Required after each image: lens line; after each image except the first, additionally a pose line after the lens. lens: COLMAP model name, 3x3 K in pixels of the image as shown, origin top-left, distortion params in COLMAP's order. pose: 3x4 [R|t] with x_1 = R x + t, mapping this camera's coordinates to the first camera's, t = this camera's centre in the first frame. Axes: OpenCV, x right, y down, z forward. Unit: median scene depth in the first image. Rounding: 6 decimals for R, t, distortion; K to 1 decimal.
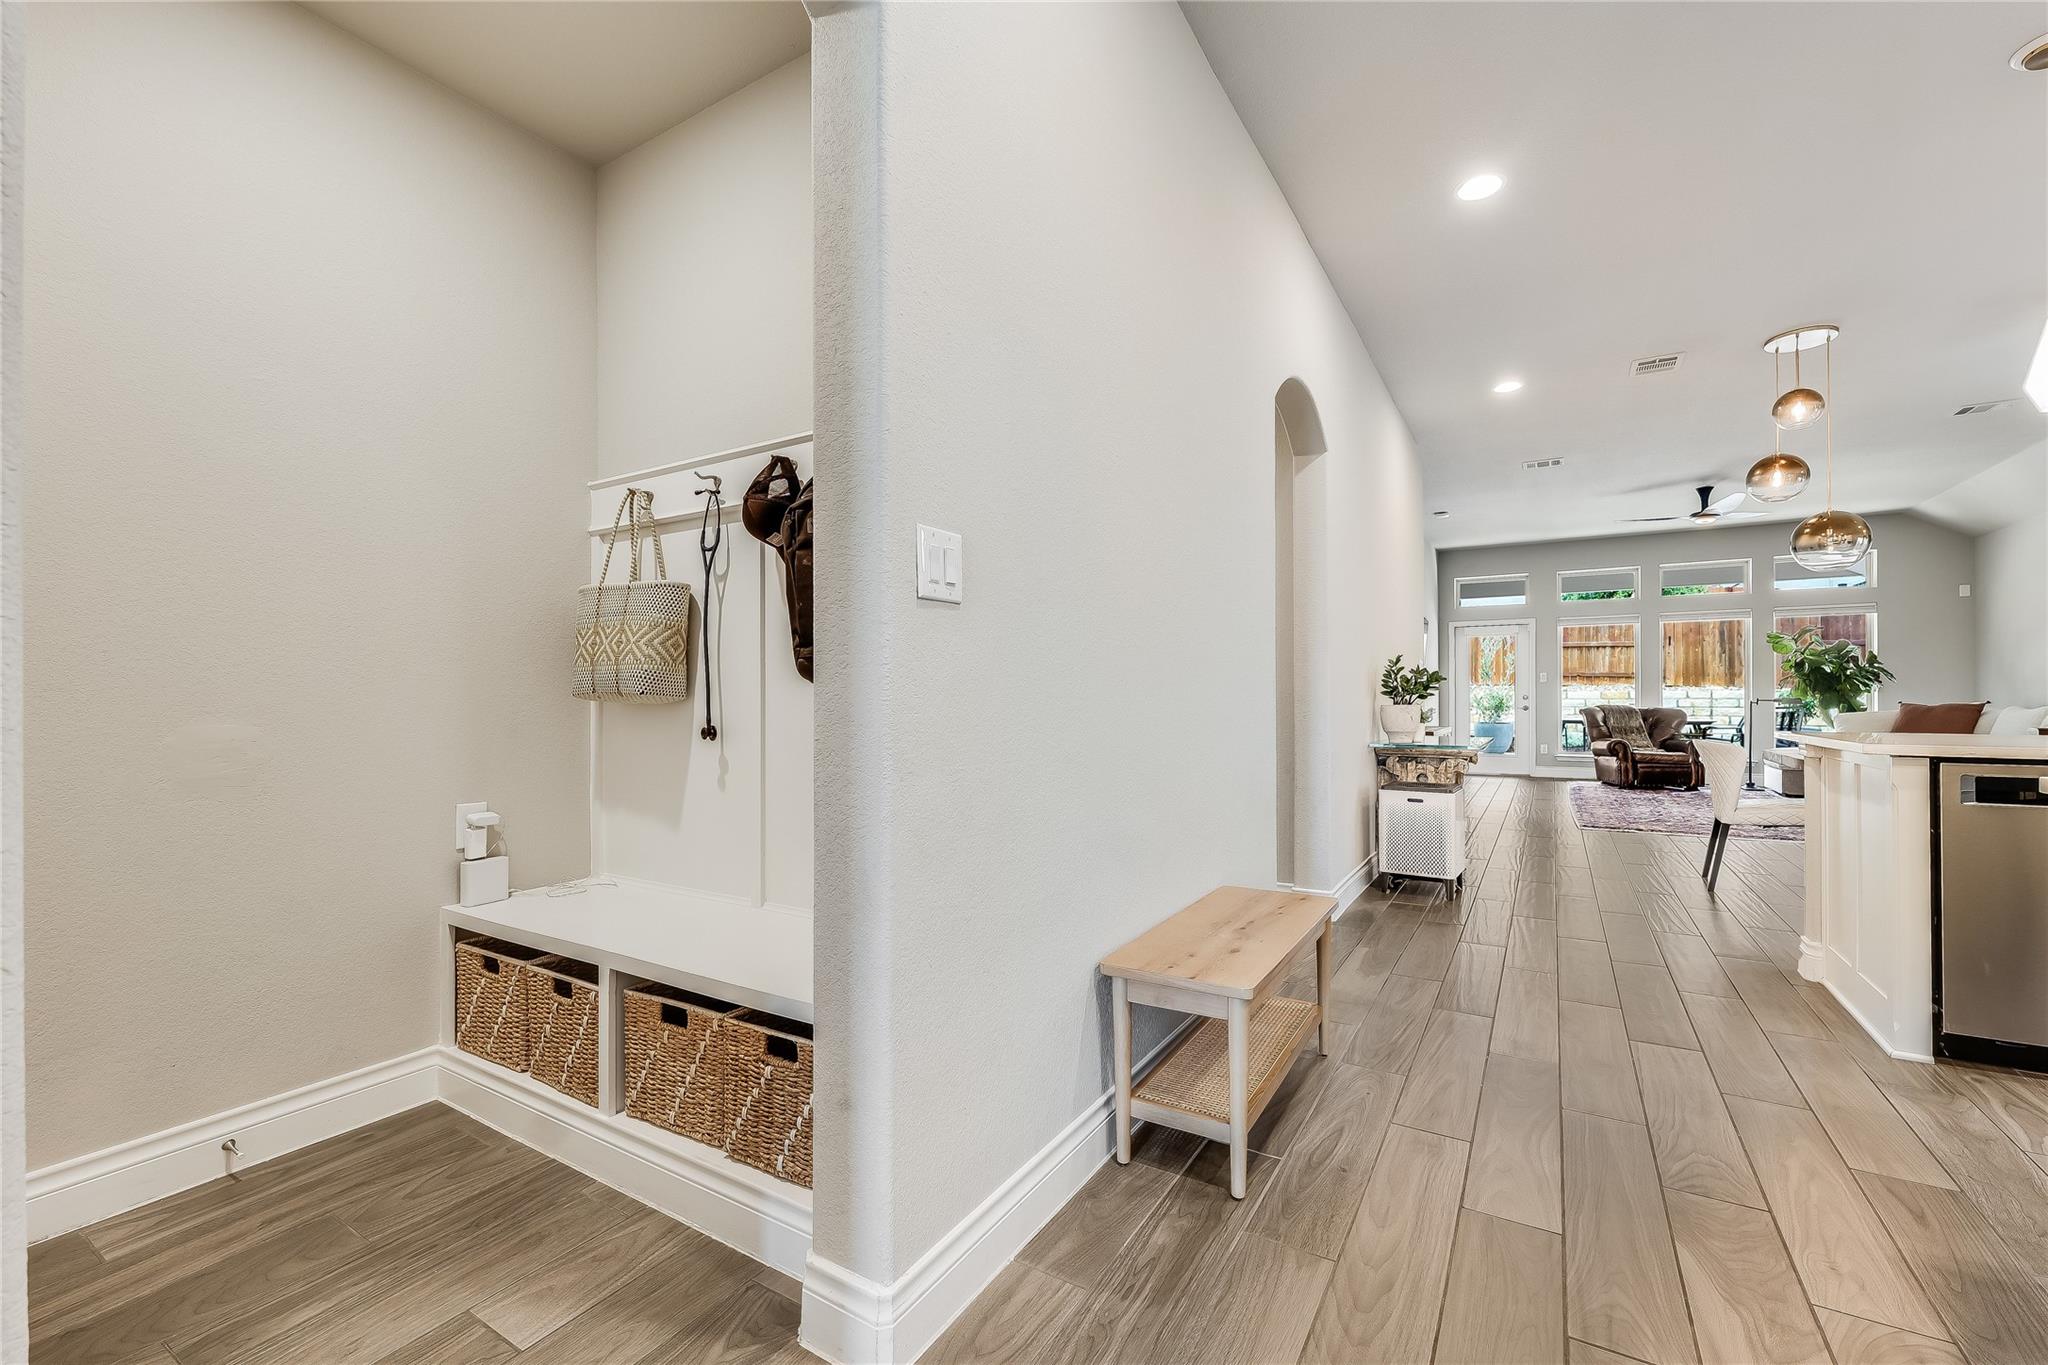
lens RADIAL K [[846.6, 0, 1020.3], [0, 846.6, 693.3], [0, 0, 1]] dist [-0.000264, -0.000757]
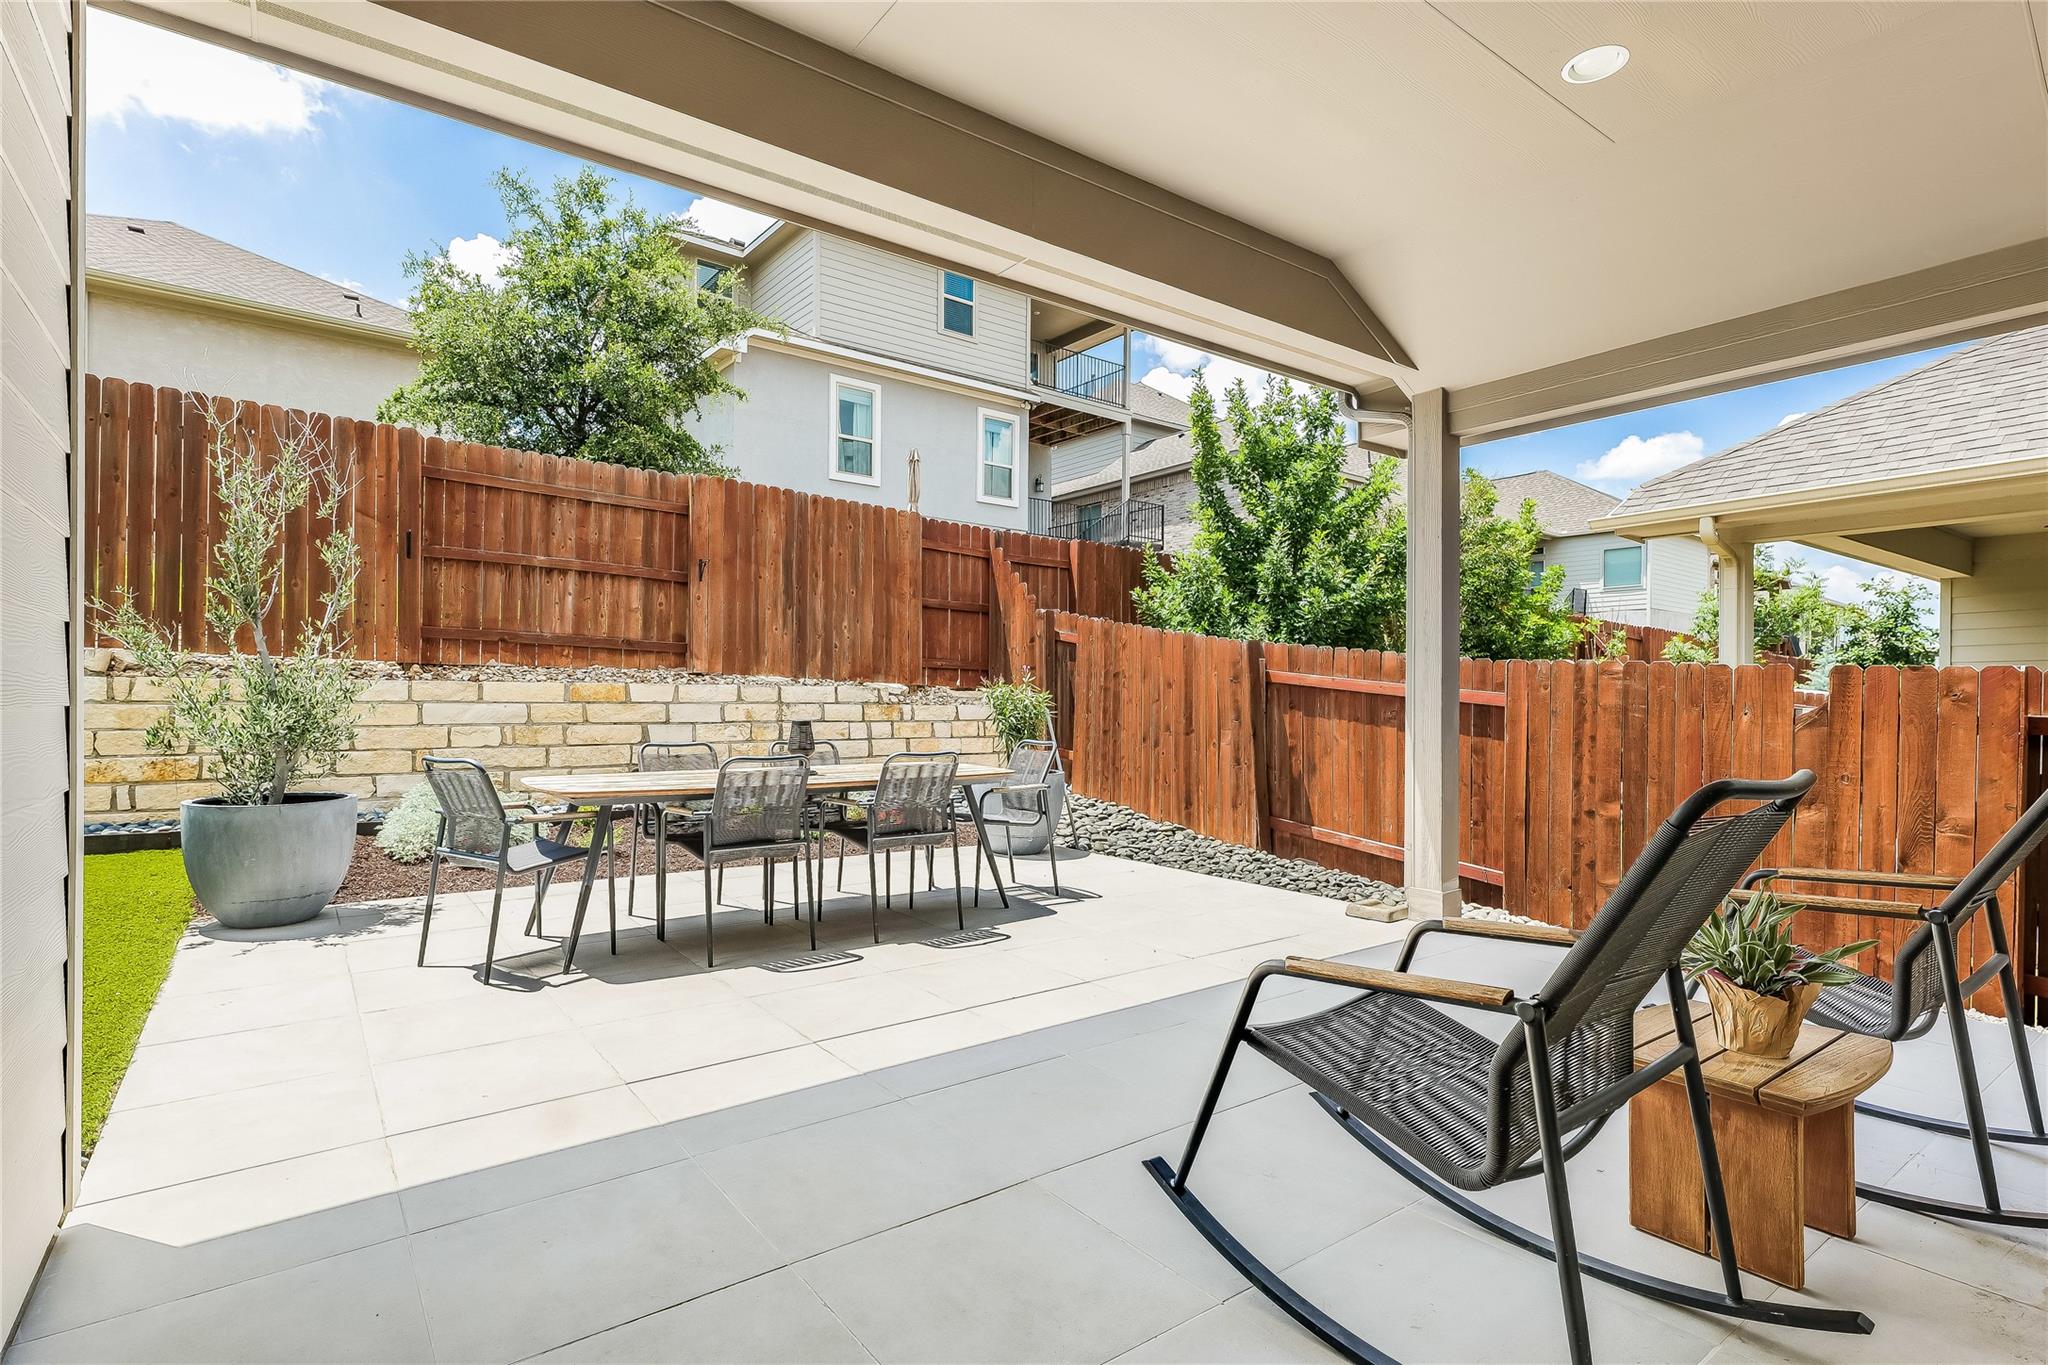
lens RADIAL K [[989.3, 0, 1024.6], [0, 989.3, 714.2], [0, 0, 1]] dist [0.002213, 0.000174]
pose [[0.361731, -0.008462, 0.932244, 0.690431], [-0.007838, 0.999896, 0.012118, 0.009829], [-0.932250, -0.011690, 0.361627, 1.299067]]
